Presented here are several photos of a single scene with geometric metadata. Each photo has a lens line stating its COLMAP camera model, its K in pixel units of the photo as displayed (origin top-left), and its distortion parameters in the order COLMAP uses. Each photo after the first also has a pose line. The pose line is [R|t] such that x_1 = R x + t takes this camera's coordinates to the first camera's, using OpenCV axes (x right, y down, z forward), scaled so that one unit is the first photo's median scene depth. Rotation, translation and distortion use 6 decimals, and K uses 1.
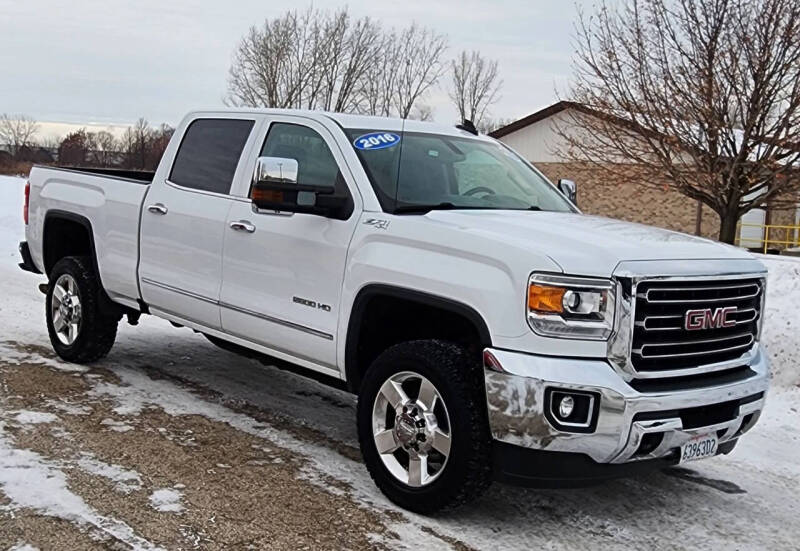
lens RADIAL K [[977.8, 0, 371.8], [0, 977.8, 308.1], [0, 0, 1]] dist [-0.006063, 0.000000]
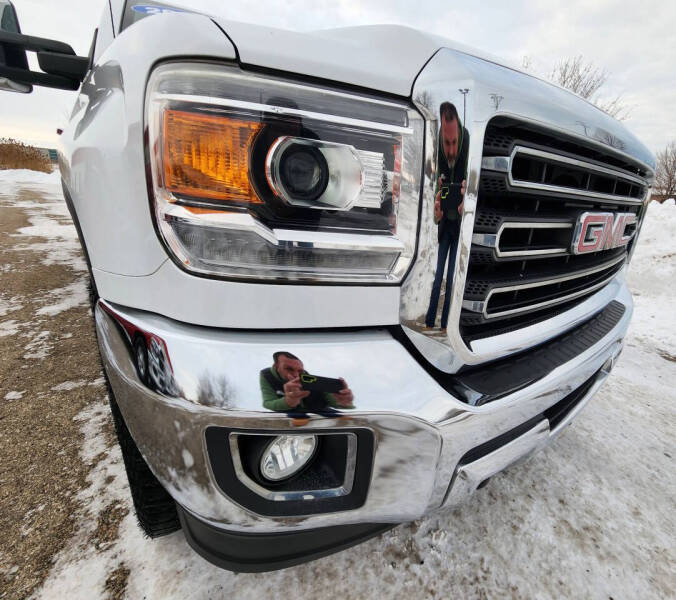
lens RADIAL K [[324.9, 0, 395.1], [0, 324.9, 298.0], [0, 0, 1]] dist [0.002388, -0.000173]
pose [[0.999189, -0.000081, 0.040257, 0.189145], [-0.007663, 0.981332, 0.192168, 0.011462], [-0.039521, -0.192321, 0.980536, 0.707079]]
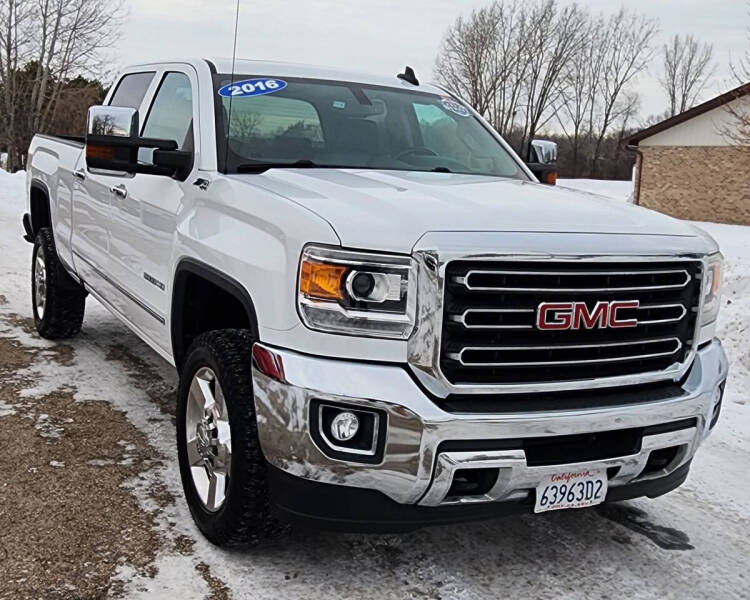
lens RADIAL K [[943.8, 0, 358.2], [0, 943.8, 318.1], [0, 0, 1]] dist [-0.000283, 0.000000]
pose [[0.973330, 0.037007, -0.226406, 0.295219], [-0.030910, 0.999059, 0.030416, -0.002644], [0.227319, -0.022607, 0.973558, 0.244900]]
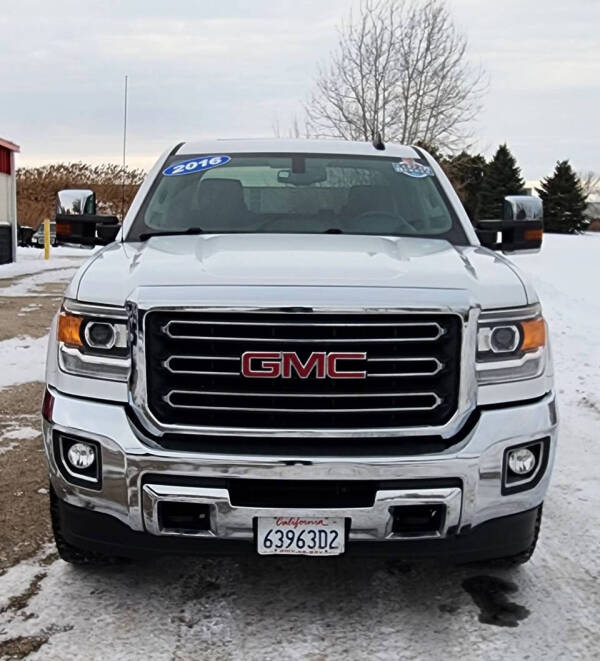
lens RADIAL K [[994.7, 0, 299.4], [0, 994.7, 336.7], [0, 0, 1]] dist [-0.008226, 0.000000]
pose [[0.770378, 0.028127, -0.636967, 0.720324], [-0.047600, 0.998776, -0.013466, -0.000497], [0.635808, 0.040693, 0.770773, 0.356971]]
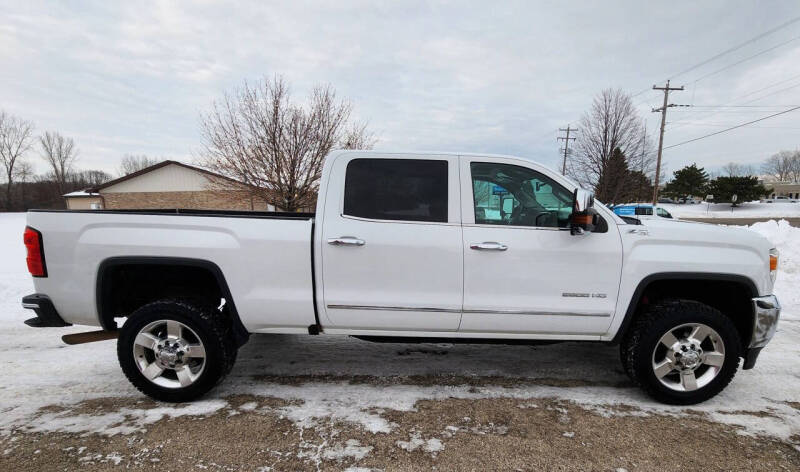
lens RADIAL K [[377.2, 0, 420.1], [0, 377.2, 276.4], [0, 0, 1]] dist [-0.000322, -0.000164]
pose [[0.652233, -0.197211, 0.731915, -0.601174], [0.137469, 0.980326, 0.141641, -0.138878], [-0.745449, 0.008233, 0.666512, 0.814782]]
